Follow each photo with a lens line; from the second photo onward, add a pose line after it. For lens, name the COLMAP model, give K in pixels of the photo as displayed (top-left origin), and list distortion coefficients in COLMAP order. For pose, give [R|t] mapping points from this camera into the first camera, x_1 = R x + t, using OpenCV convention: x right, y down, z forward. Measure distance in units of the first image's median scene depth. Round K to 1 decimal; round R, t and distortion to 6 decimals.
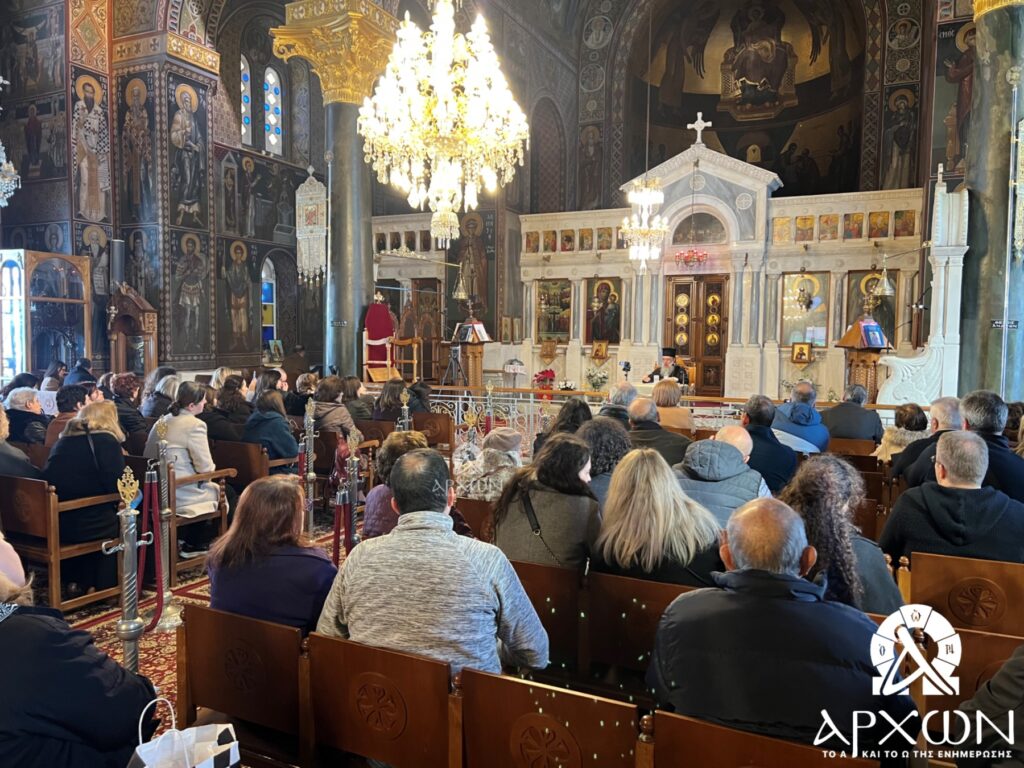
lens RADIAL K [[769.0, 0, 510.8], [0, 769.0, 387.1], [0, 0, 1]] dist [0.066573, -0.074455]
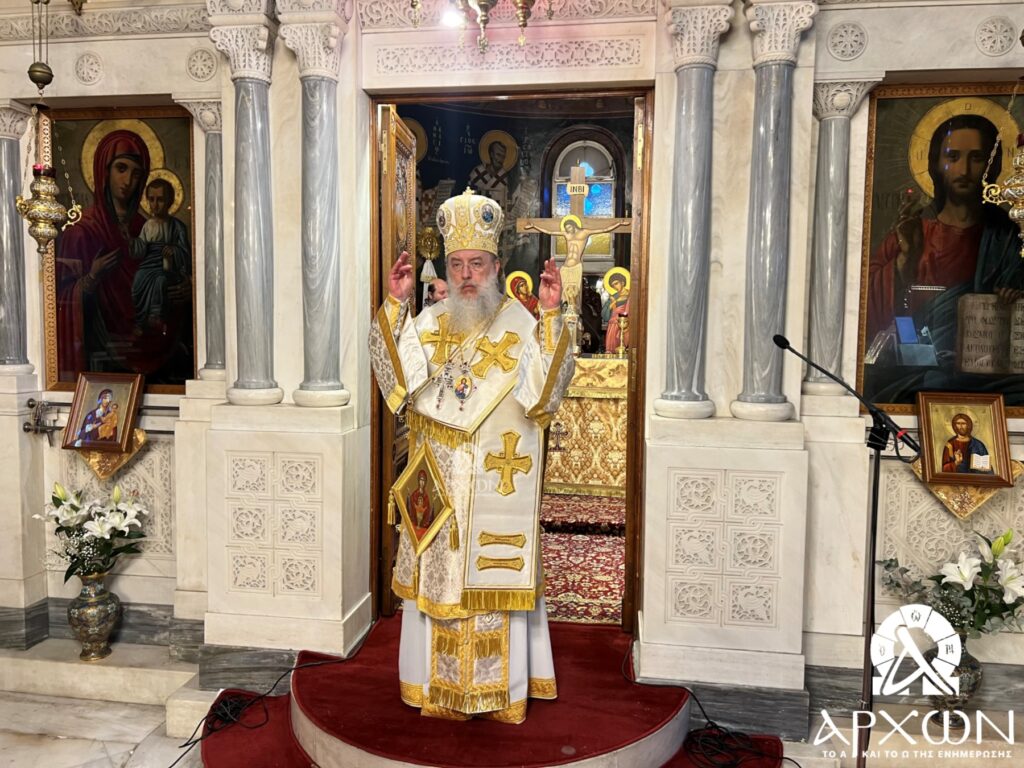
lens RADIAL K [[769.0, 0, 508.9], [0, 769.0, 381.9], [0, 0, 1]] dist [0.066573, -0.074455]
pose [[0.956033, -0.021535, 0.292469, 0.170137], [0.016634, 0.999677, 0.019235, -0.062760], [-0.292788, -0.013524, 0.956082, 0.763860]]
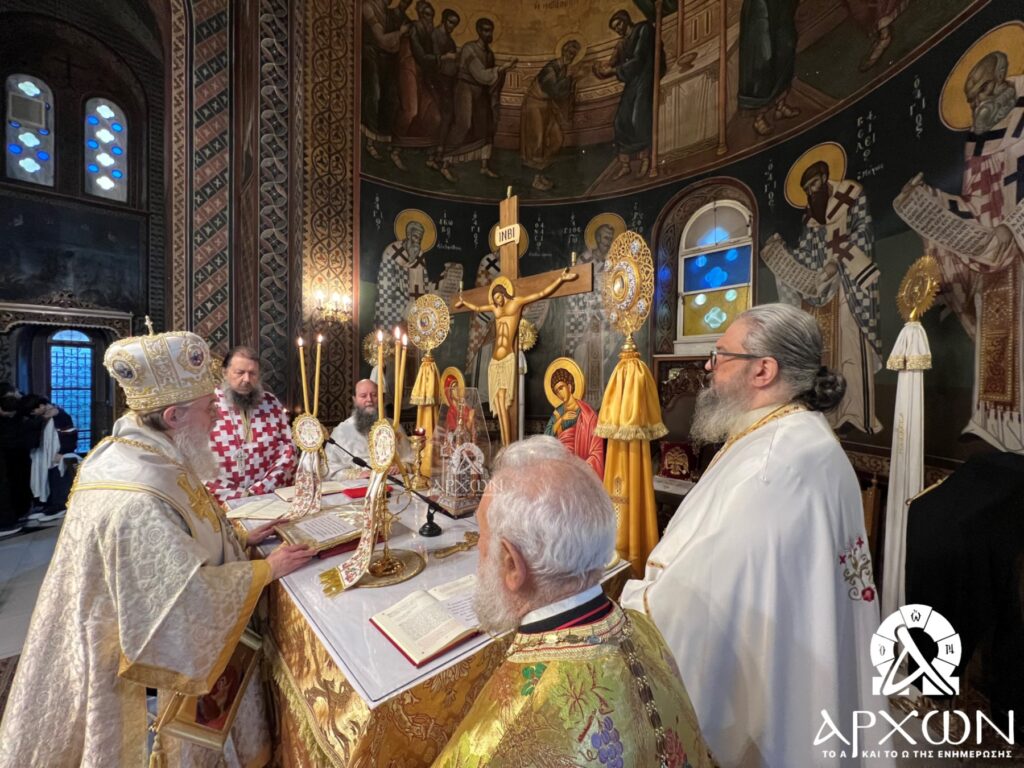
lens RADIAL K [[410.2, 0, 510.1], [0, 410.2, 382.1], [0, 0, 1]] dist [-0.000090, 0.000001]
pose [[0.928416, 0.000513, -0.371542, 0.250097], [-0.021359, 0.998419, -0.051994, -0.077706], [0.370928, 0.056208, 0.926959, 0.864918]]
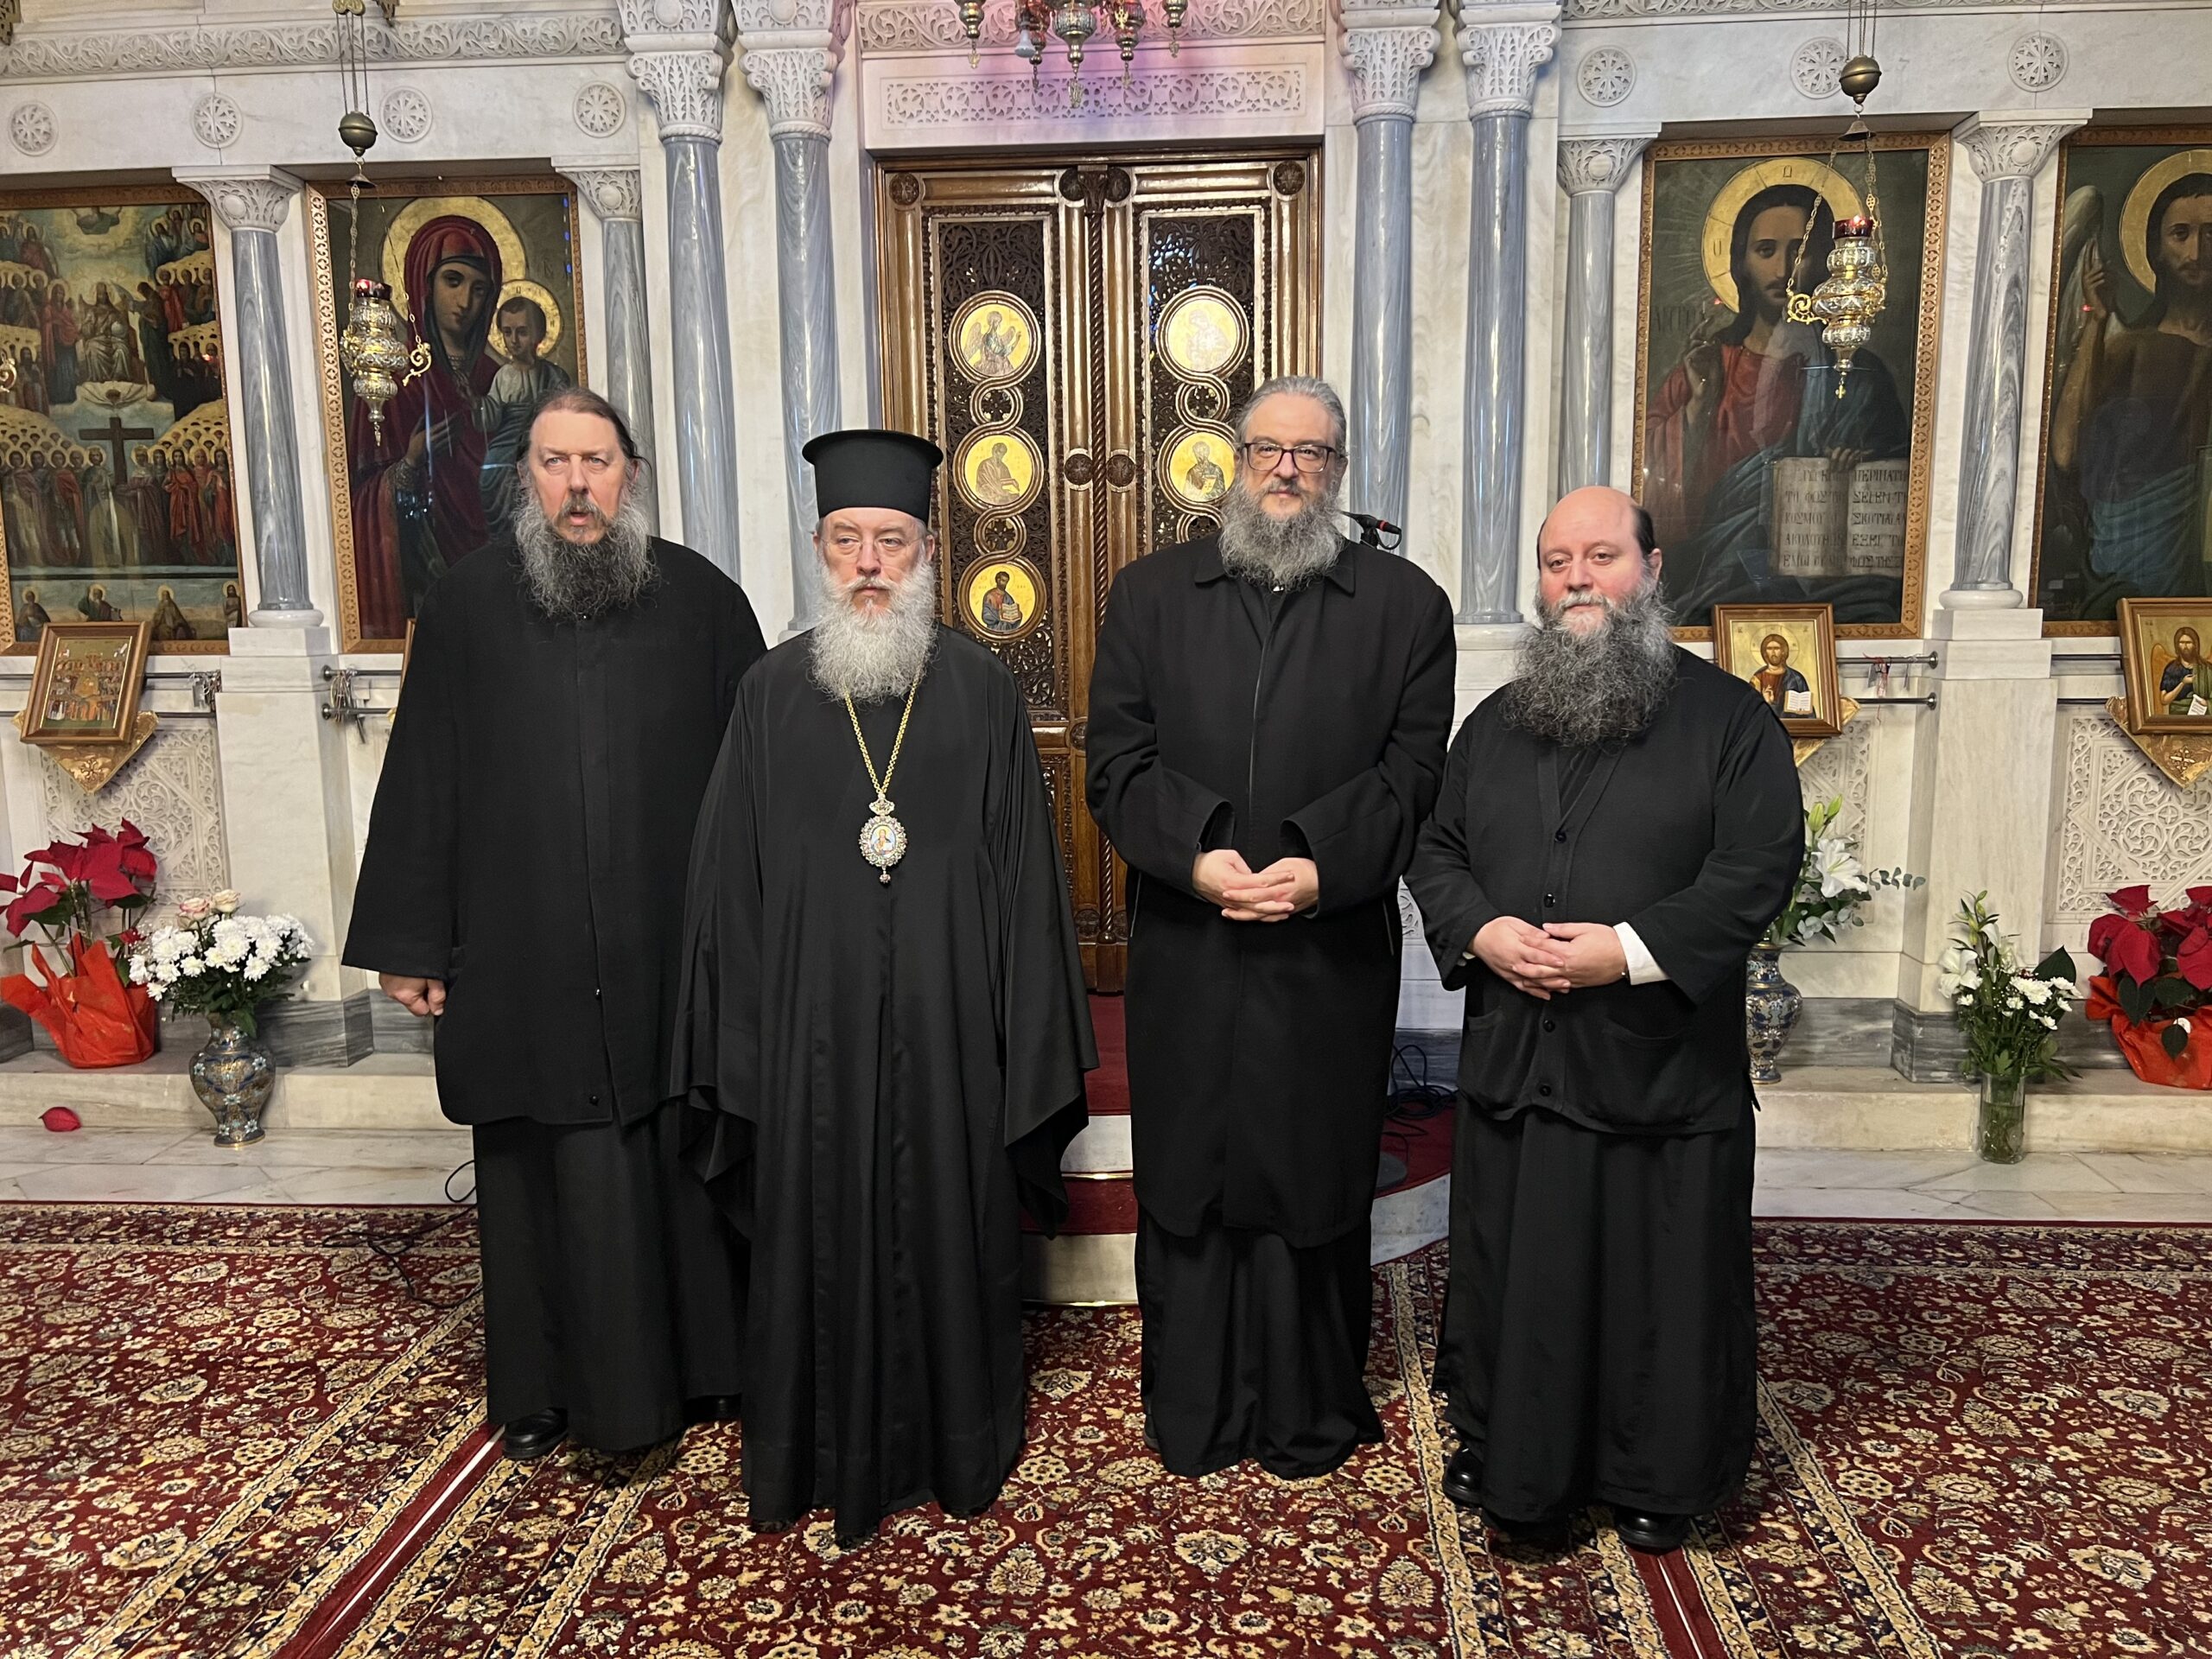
lens RADIAL K [[1661.2, 0, 1106.0], [0, 1661.2, 836.3], [0, 0, 1]] dist [0.066573, -0.074455]
pose [[0.932322, -0.076539, 0.353437, 0.120023], [0.045504, 0.994407, 0.095312, -0.046094], [-0.358755, -0.072778, 0.930590, 0.681486]]
